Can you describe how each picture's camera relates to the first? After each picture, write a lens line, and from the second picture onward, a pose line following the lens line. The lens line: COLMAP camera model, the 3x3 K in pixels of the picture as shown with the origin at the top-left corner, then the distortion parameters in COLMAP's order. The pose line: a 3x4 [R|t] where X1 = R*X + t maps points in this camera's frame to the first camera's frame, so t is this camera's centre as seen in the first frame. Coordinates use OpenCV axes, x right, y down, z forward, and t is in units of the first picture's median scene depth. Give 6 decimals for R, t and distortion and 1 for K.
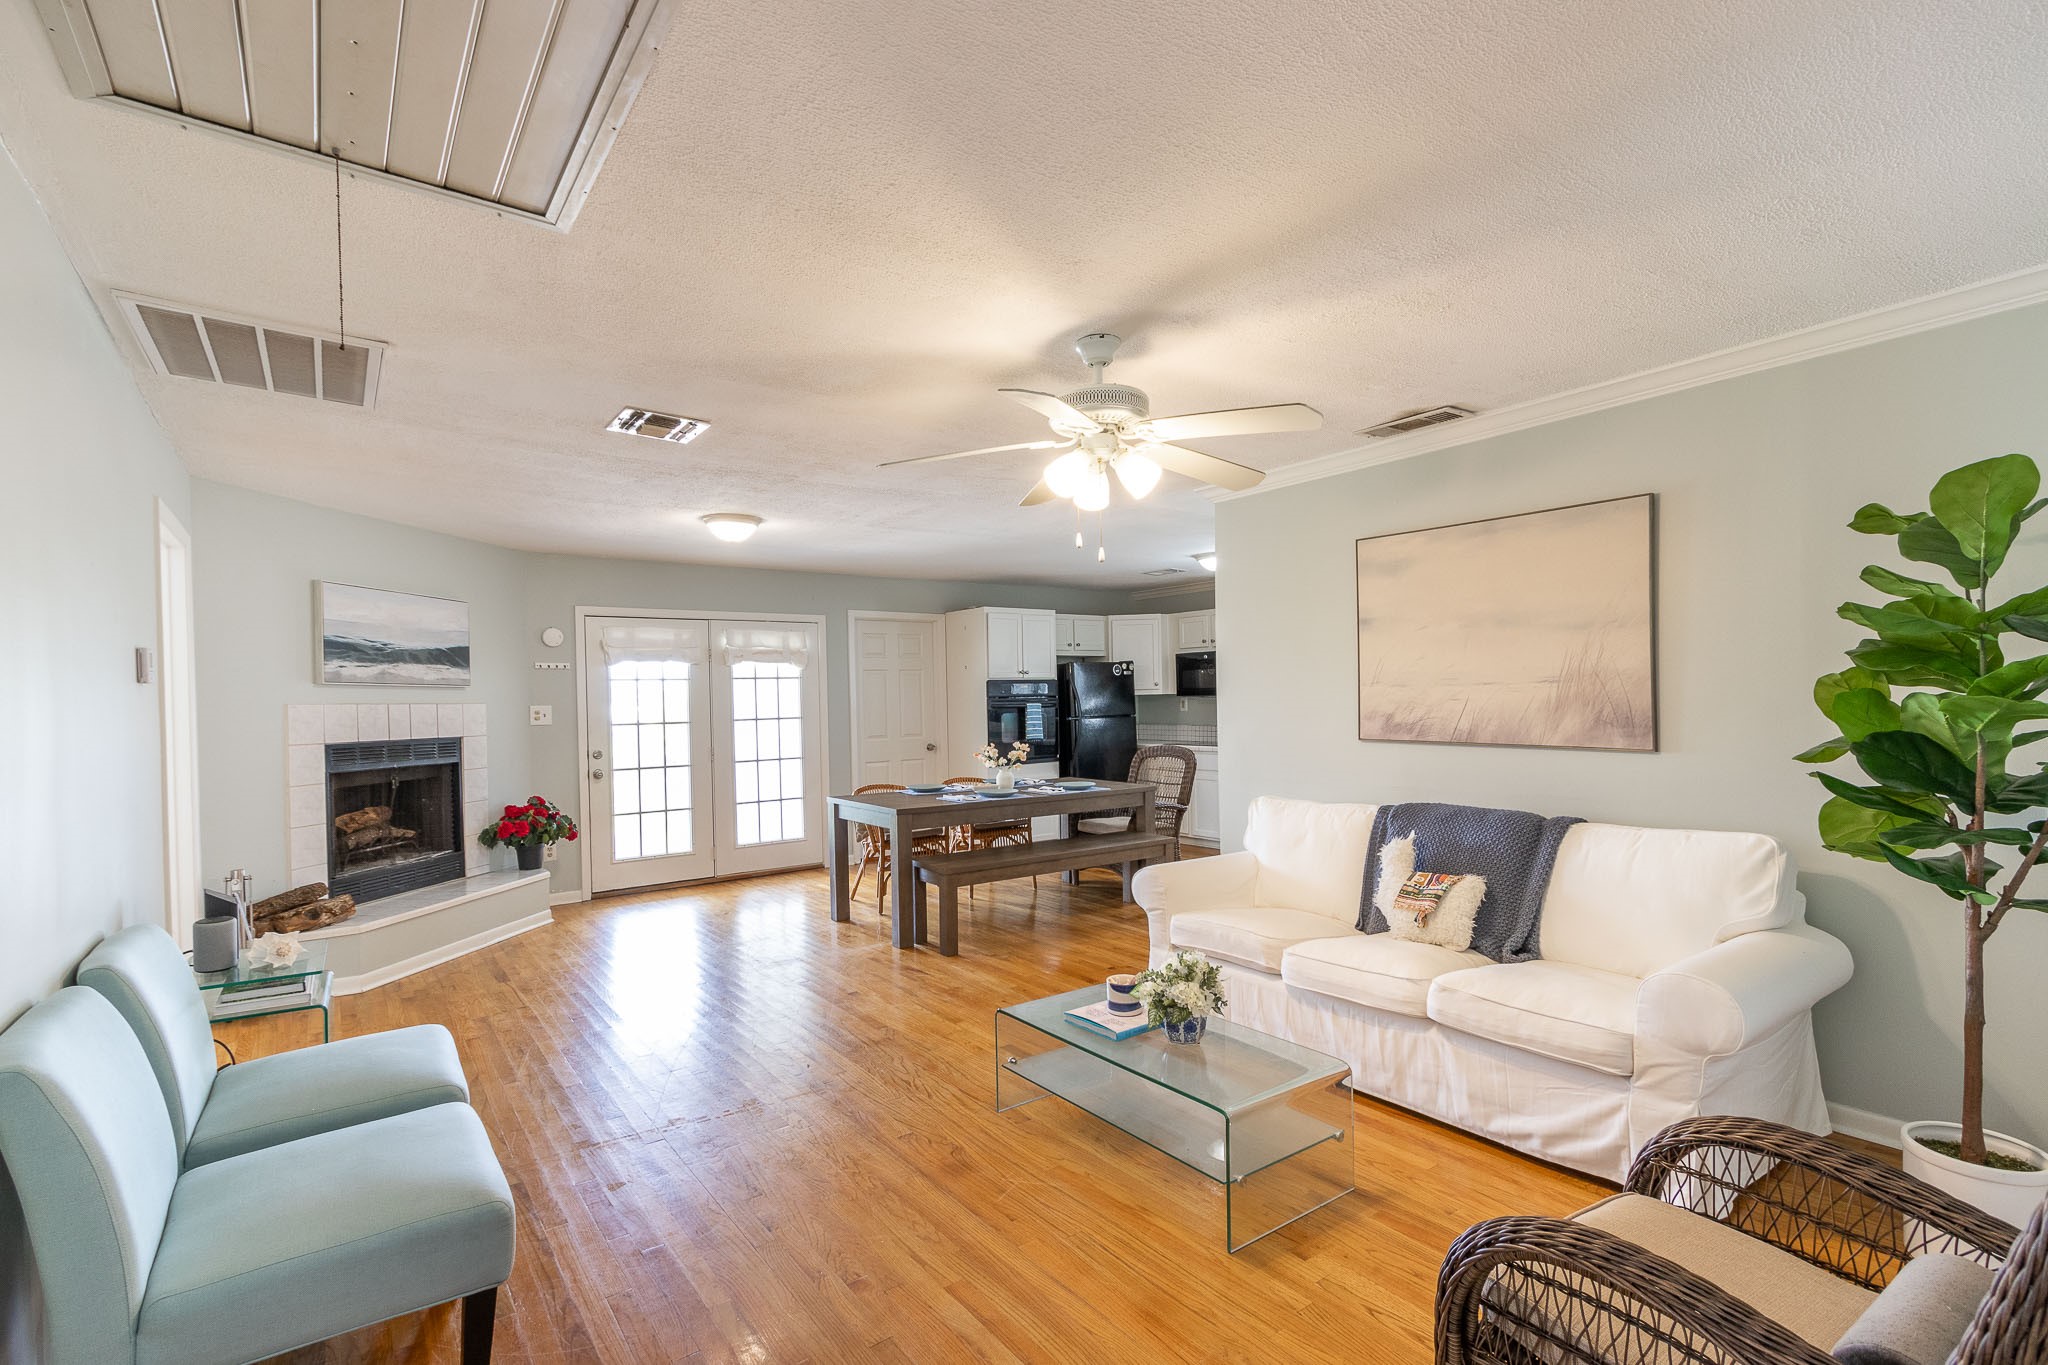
lens RADIAL K [[942.8, 0, 1025.4], [0, 942.8, 694.4], [0, 0, 1]] dist [-0.000816, -0.000026]
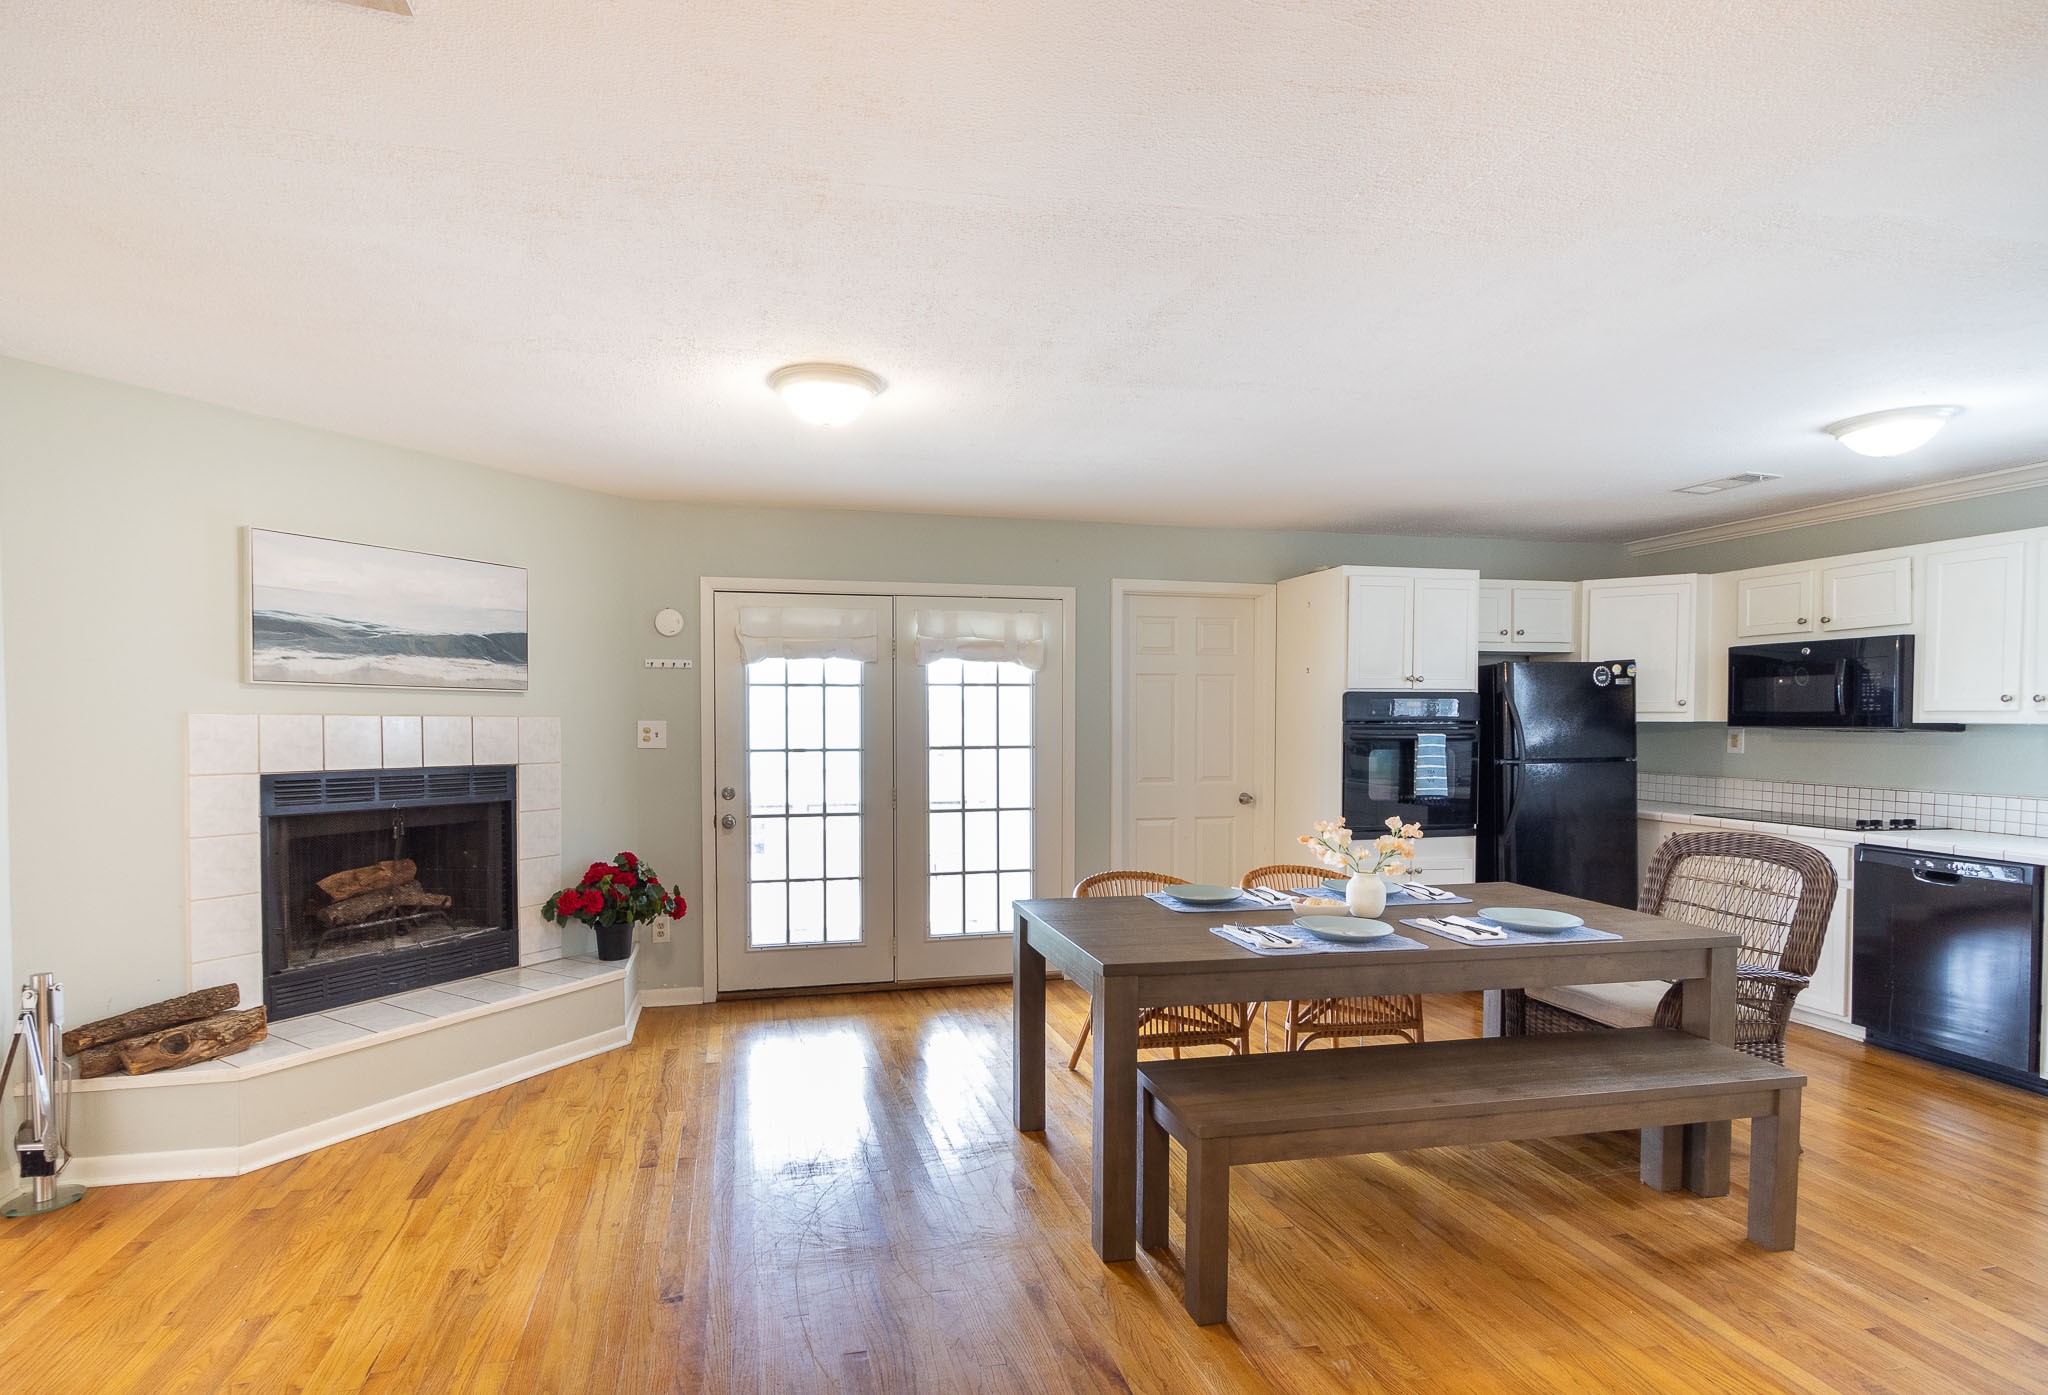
lens RADIAL K [[1000.2, 0, 945.9], [0, 1000.2, 744.9], [0, 0, 1]] dist [0.006733, 0.000189]
pose [[0.906322, 0.033295, -0.421274, -0.002578], [-0.017615, 0.999001, 0.041059, -0.004064], [0.422220, -0.029792, 0.906004, 0.406597]]
